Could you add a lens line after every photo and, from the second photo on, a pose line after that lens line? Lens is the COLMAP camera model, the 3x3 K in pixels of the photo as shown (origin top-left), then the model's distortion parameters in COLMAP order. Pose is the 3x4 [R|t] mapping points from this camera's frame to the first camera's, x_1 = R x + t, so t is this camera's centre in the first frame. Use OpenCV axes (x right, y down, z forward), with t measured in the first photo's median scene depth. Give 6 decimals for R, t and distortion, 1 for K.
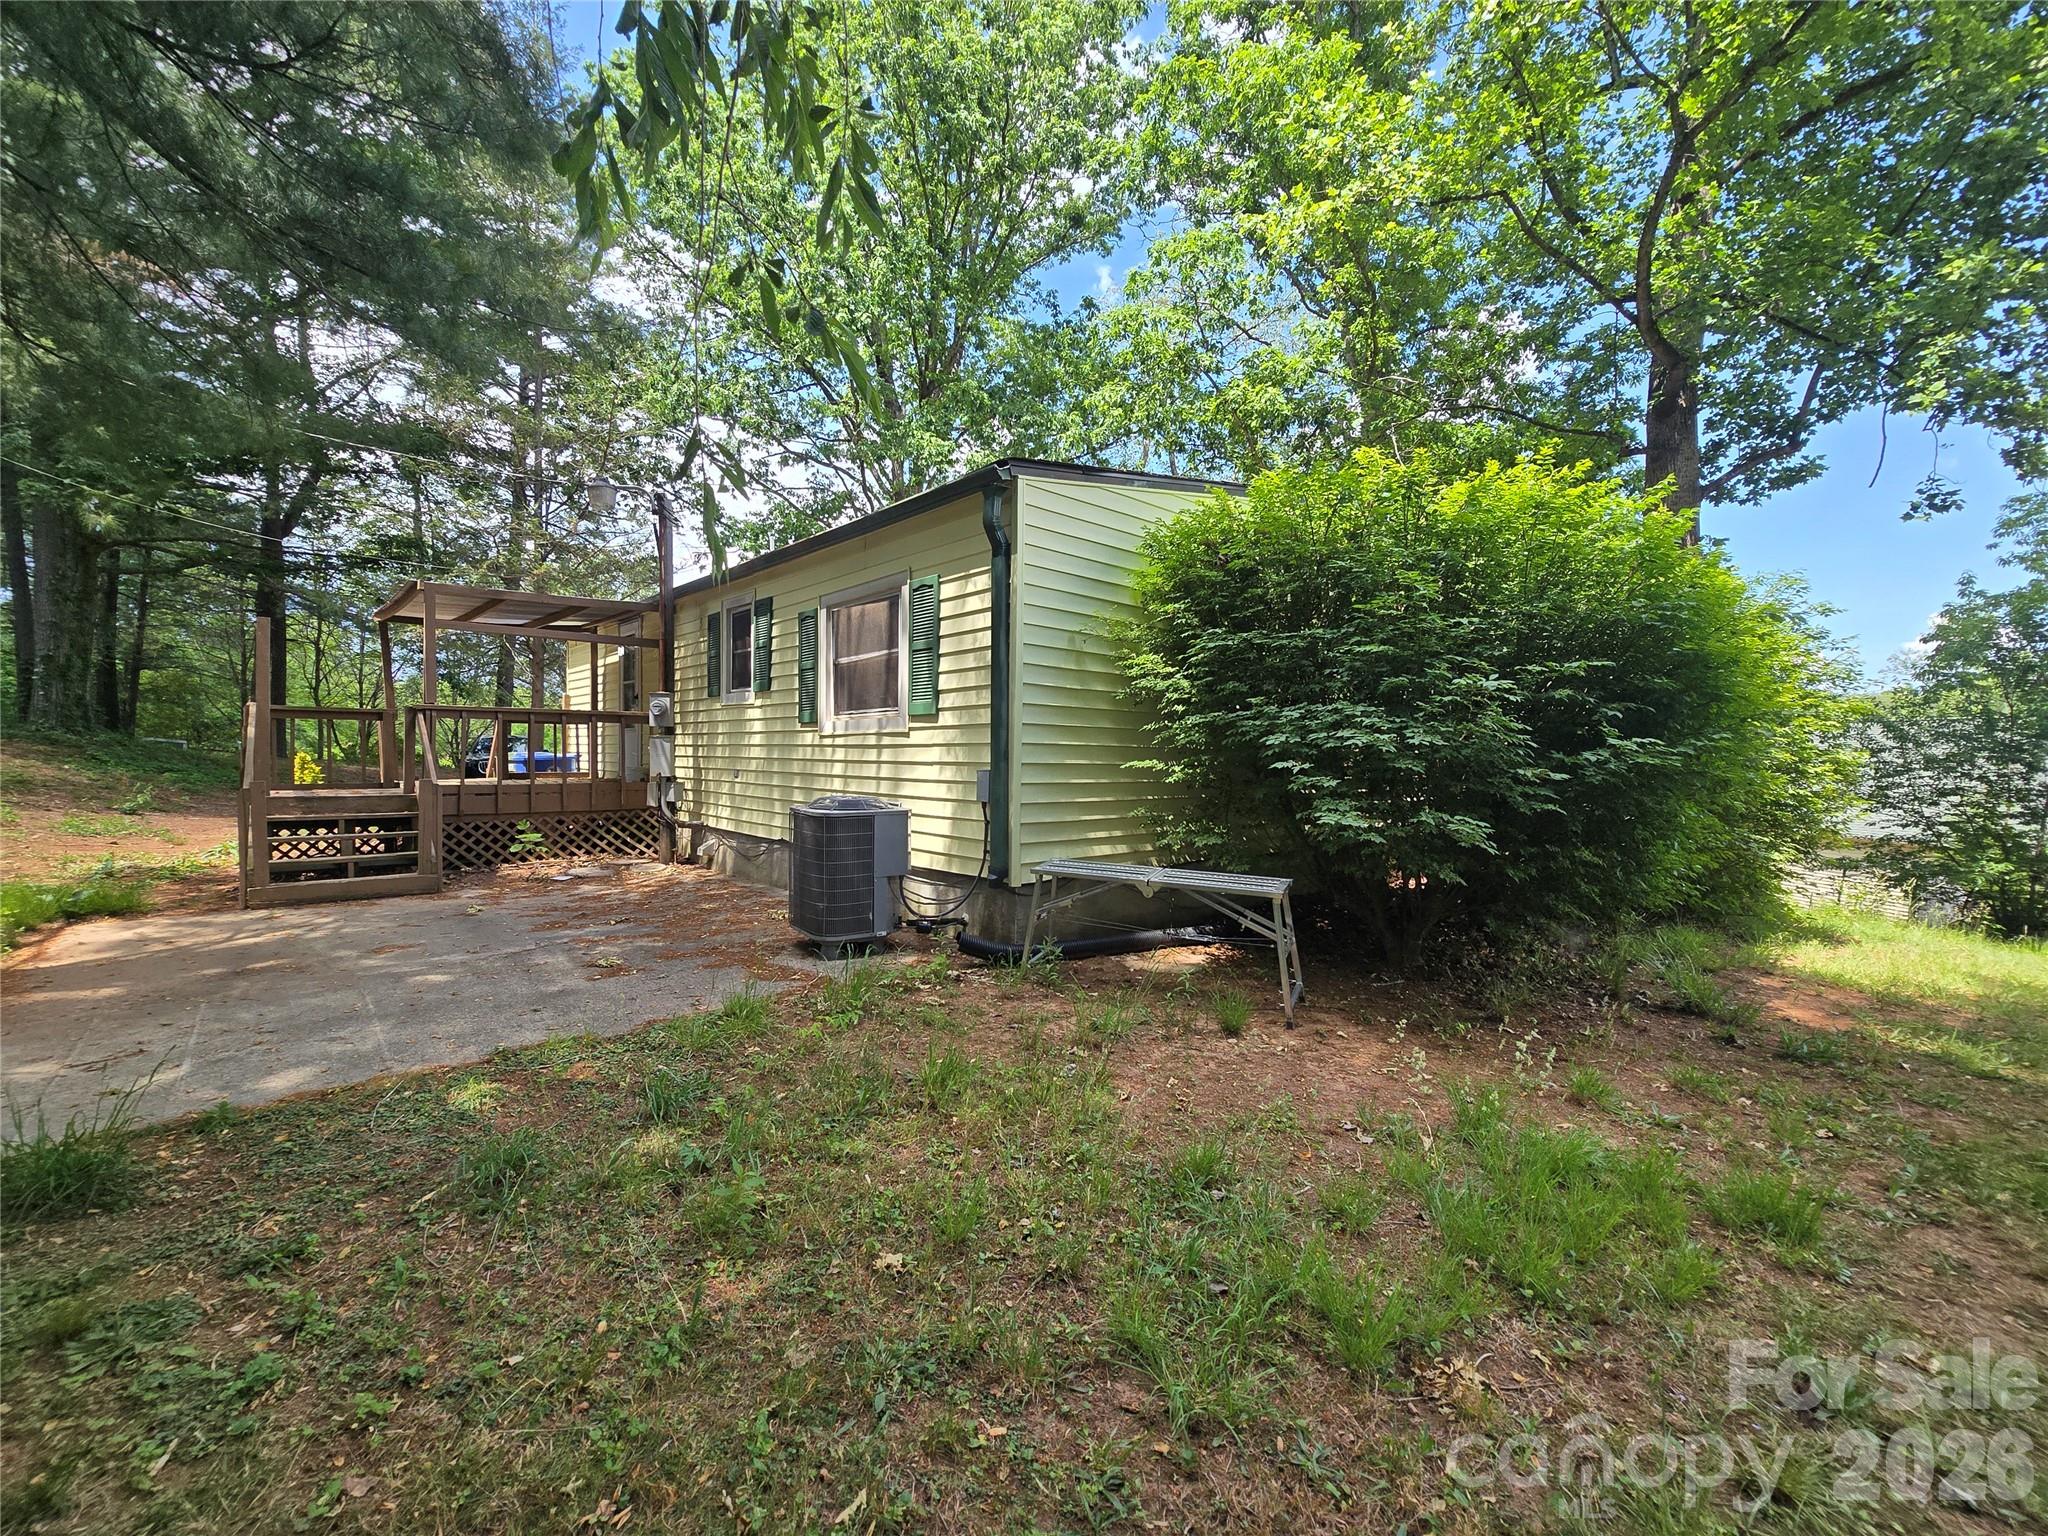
lens RADIAL K [[835.0, 0, 1024.5], [0, 835.0, 772.7], [0, 0, 1]] dist [-0.008665, 0.000958]
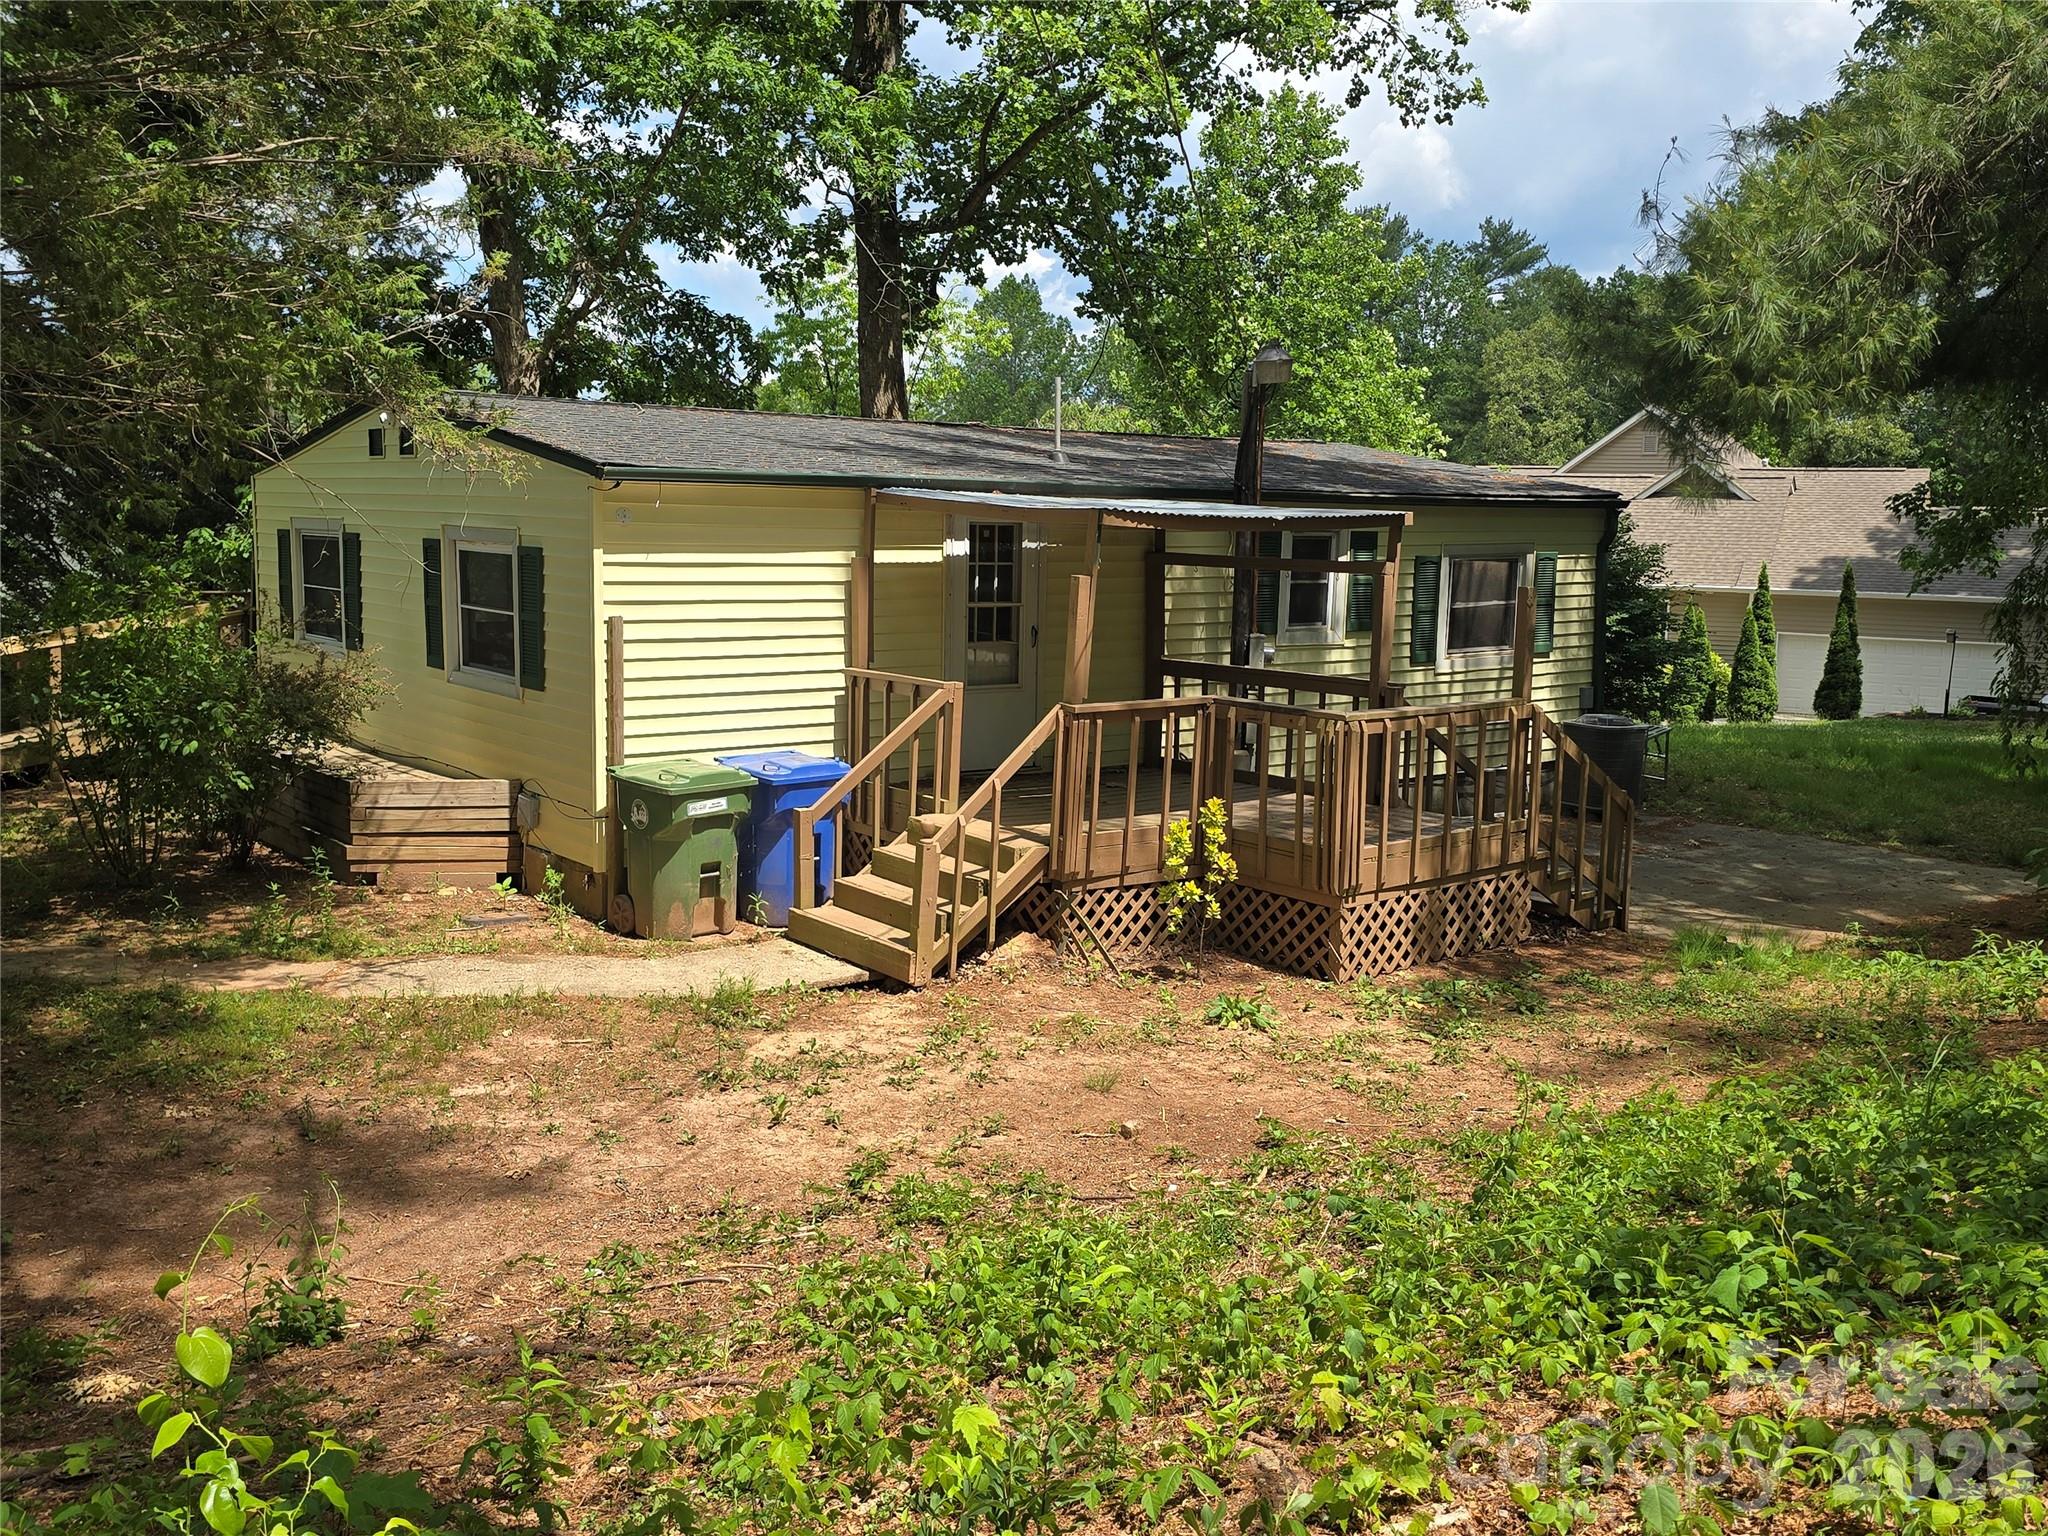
lens RADIAL K [[1769.7, 0, 1029.4], [0, 1769.7, 767.1], [0, 0, 1]] dist [0.041797, -0.011680]
pose [[0.078168, -0.150579, 0.985503, -2.734646], [0.010722, 0.988597, 0.150201, -0.292942], [-0.996883, -0.001175, 0.078891, 1.424948]]
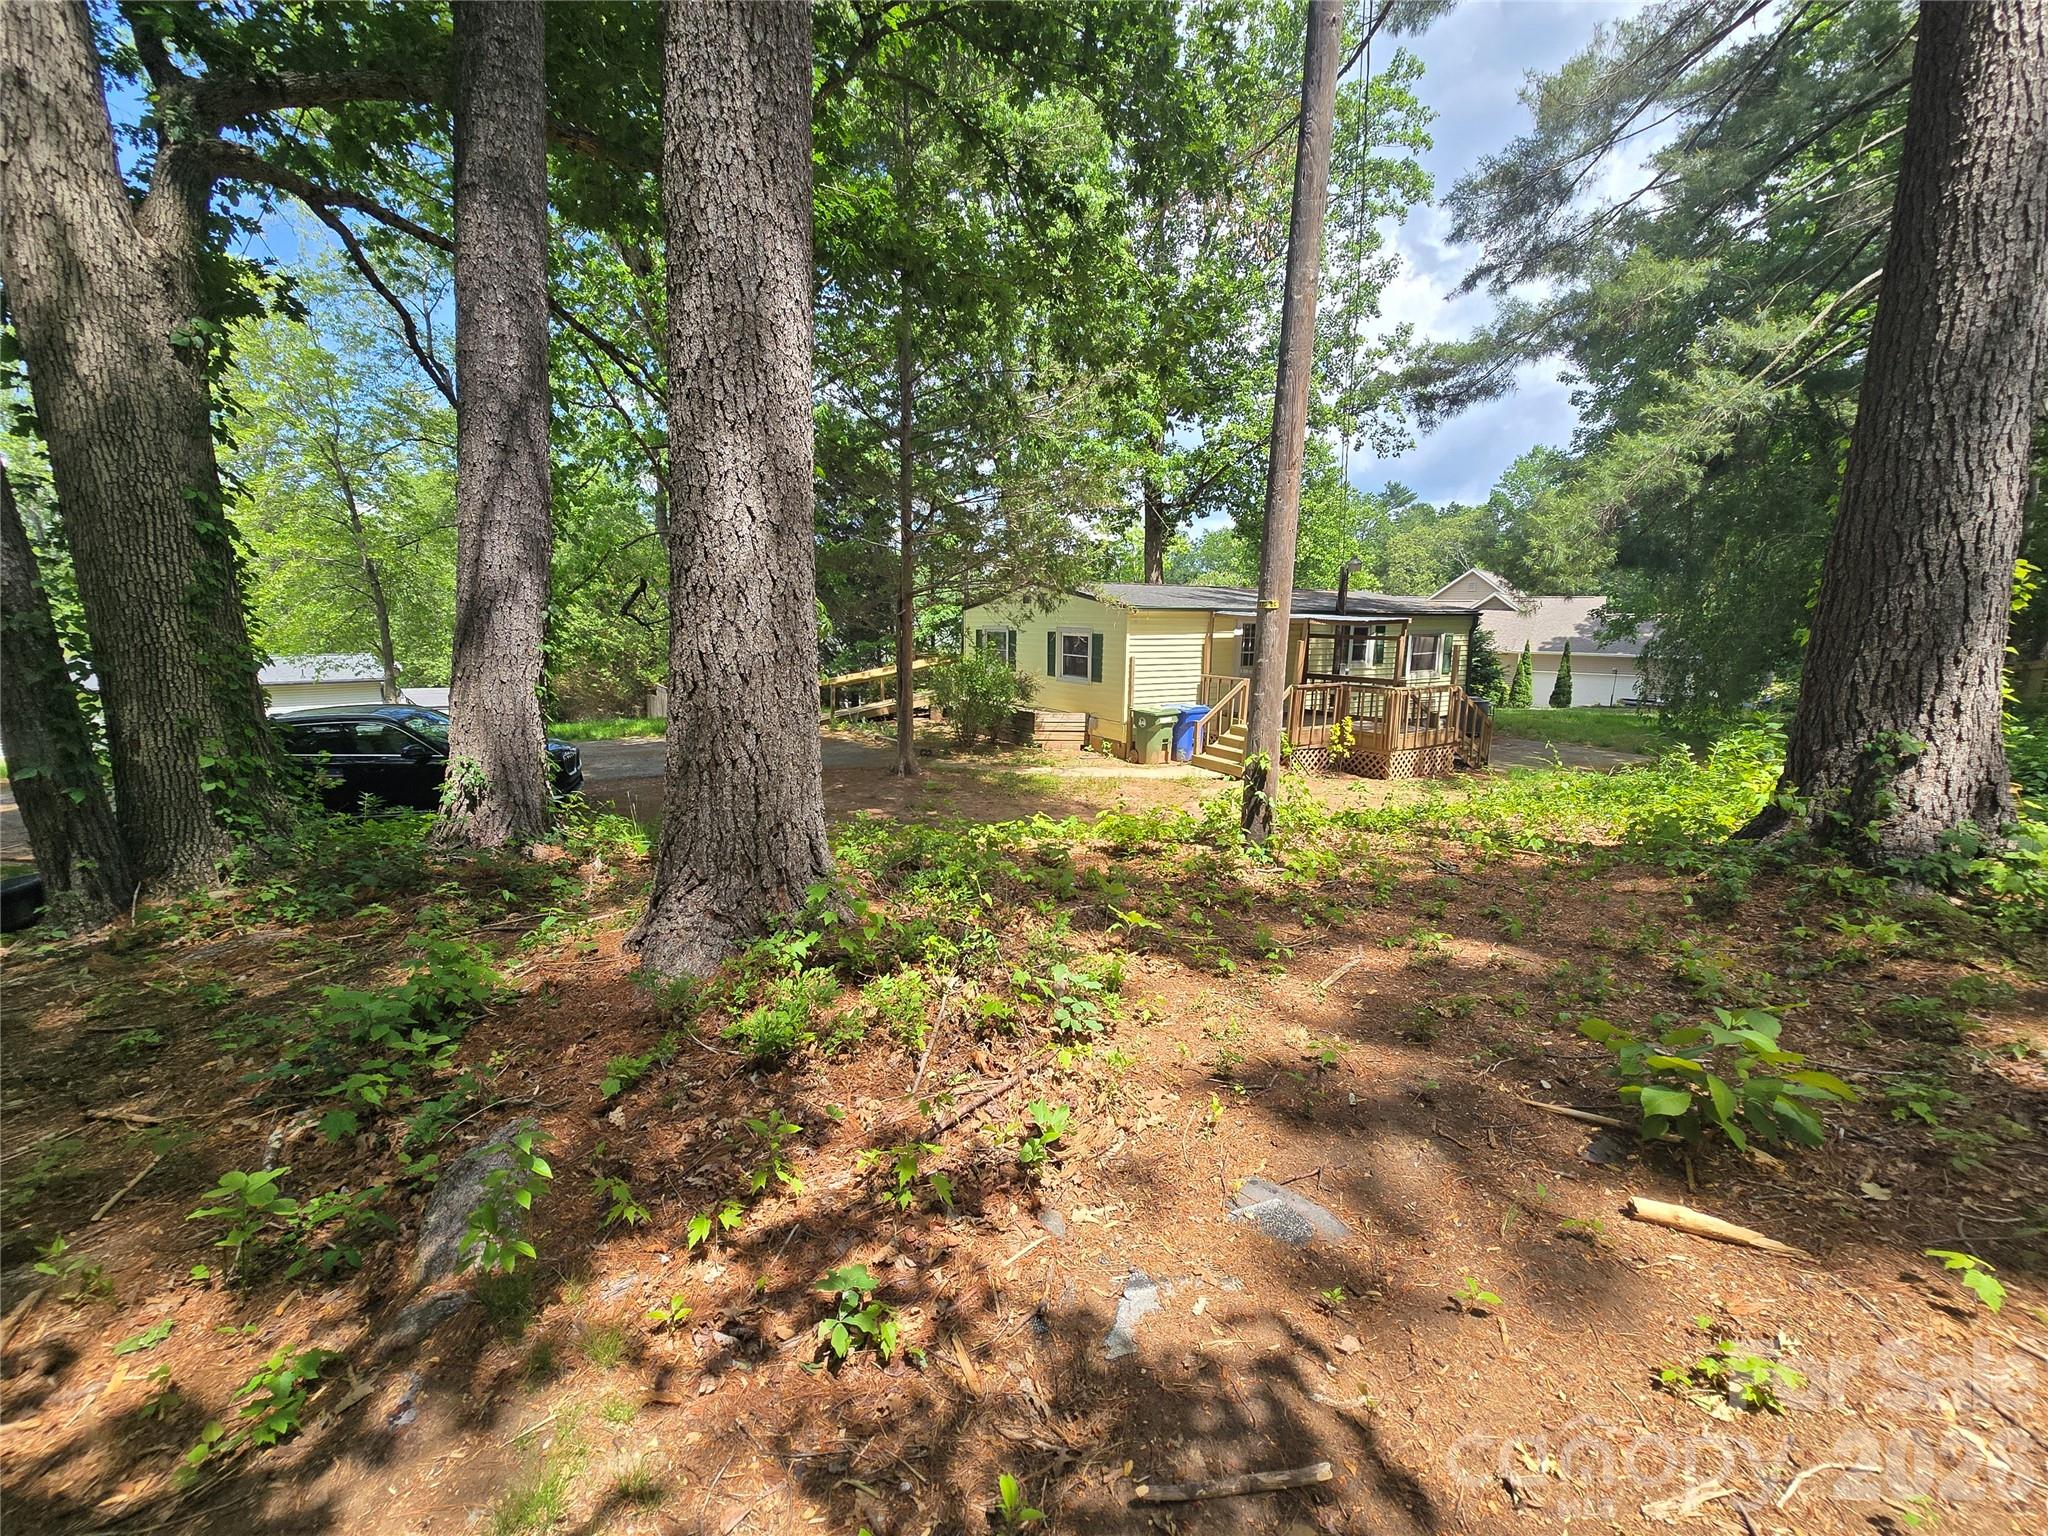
lens RADIAL K [[835.0, 0, 1013.4], [0, 835.0, 771.6], [0, 0, 1]] dist [-0.008665, 0.000958]
pose [[0.222111, -0.184158, 0.957472, -3.505348], [0.023870, 0.982734, 0.183479, -0.307272], [-0.974729, -0.017898, 0.222672, 1.757260]]
